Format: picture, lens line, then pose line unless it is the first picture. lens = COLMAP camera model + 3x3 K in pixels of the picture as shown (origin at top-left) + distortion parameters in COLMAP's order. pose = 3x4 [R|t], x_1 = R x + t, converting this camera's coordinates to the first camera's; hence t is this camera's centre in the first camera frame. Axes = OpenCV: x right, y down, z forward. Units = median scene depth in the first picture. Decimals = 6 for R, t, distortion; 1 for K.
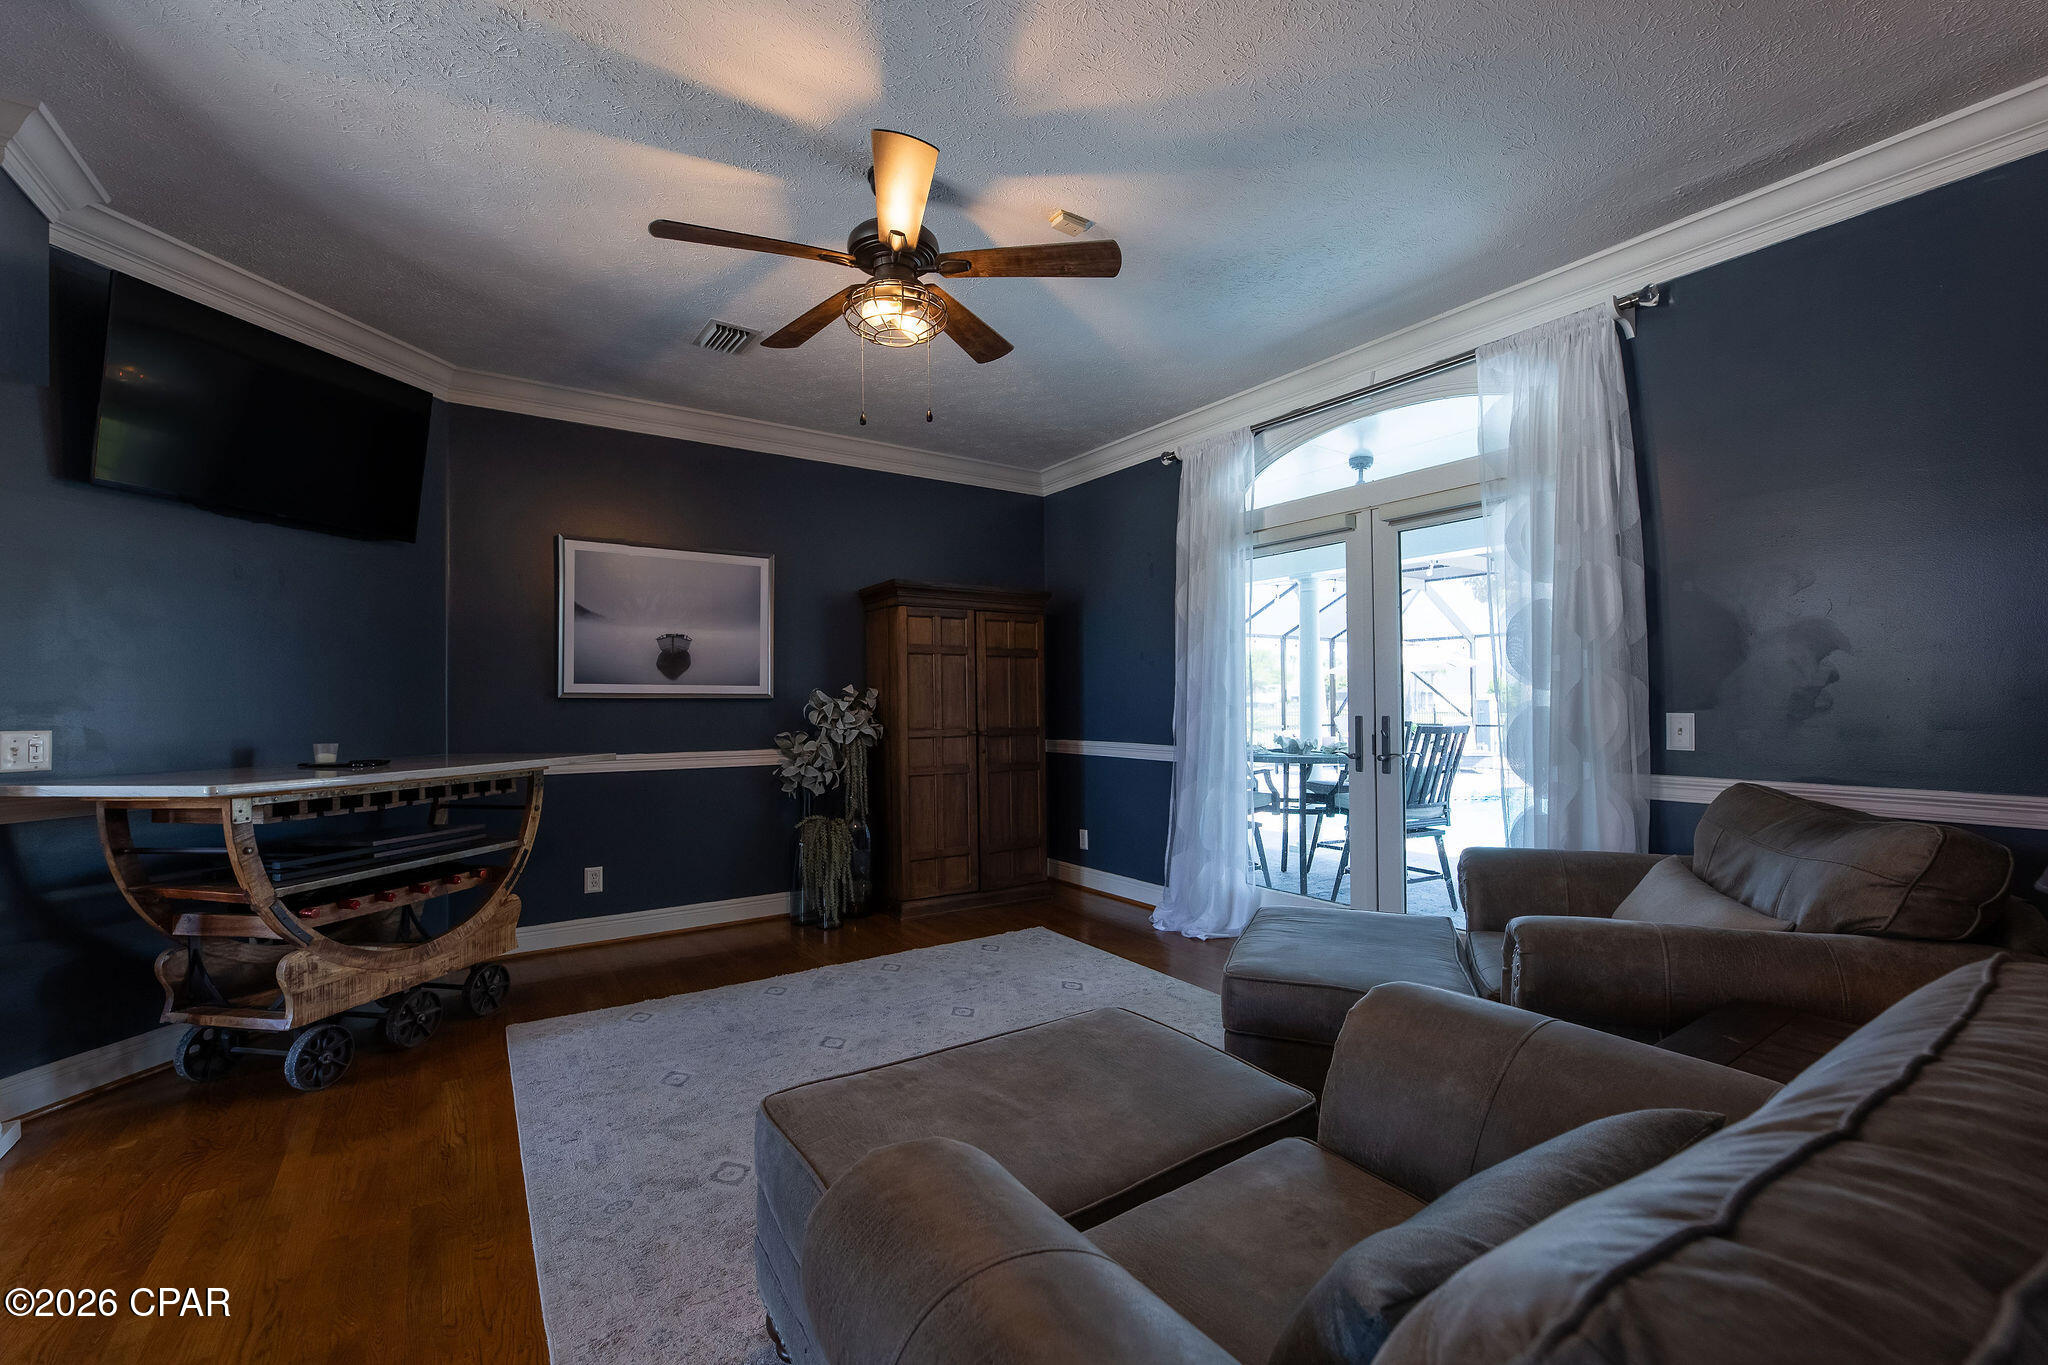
lens RADIAL K [[854.1, 0, 1018.9], [0, 854.1, 688.7], [0, 0, 1]] dist [-0.001914, 0.000996]
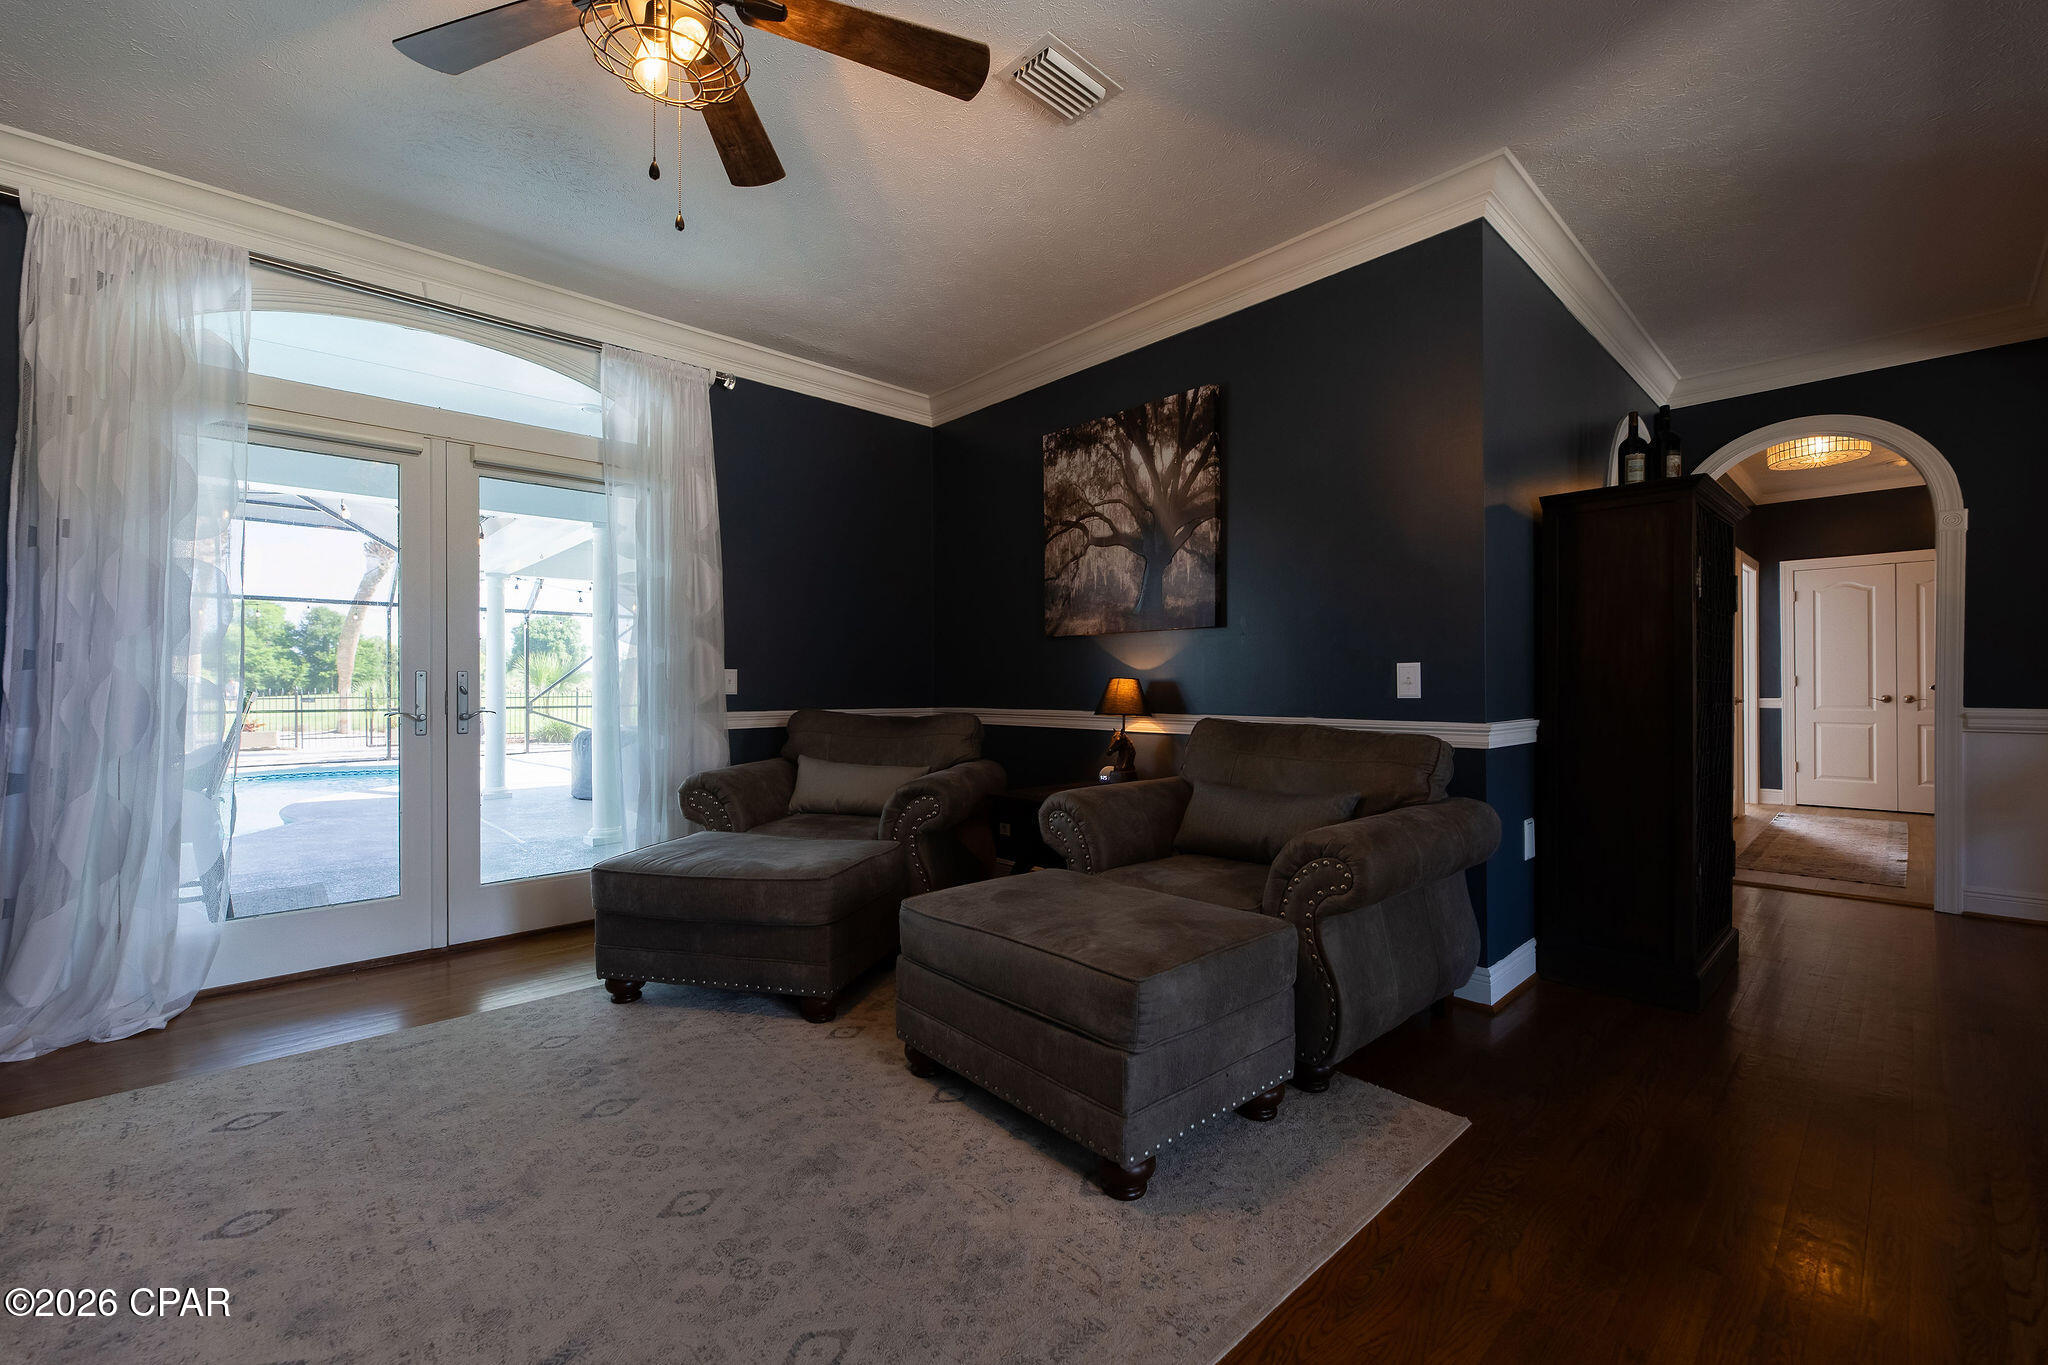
lens RADIAL K [[854.1, 0, 1021.0], [0, 854.1, 682.2], [0, 0, 1]] dist [-0.001914, 0.000996]
pose [[-0.156264, 0.015088, 0.987600, -0.590557], [-0.013512, 0.999757, -0.017411, 0.052532], [-0.987623, -0.016065, -0.156022, 0.572707]]
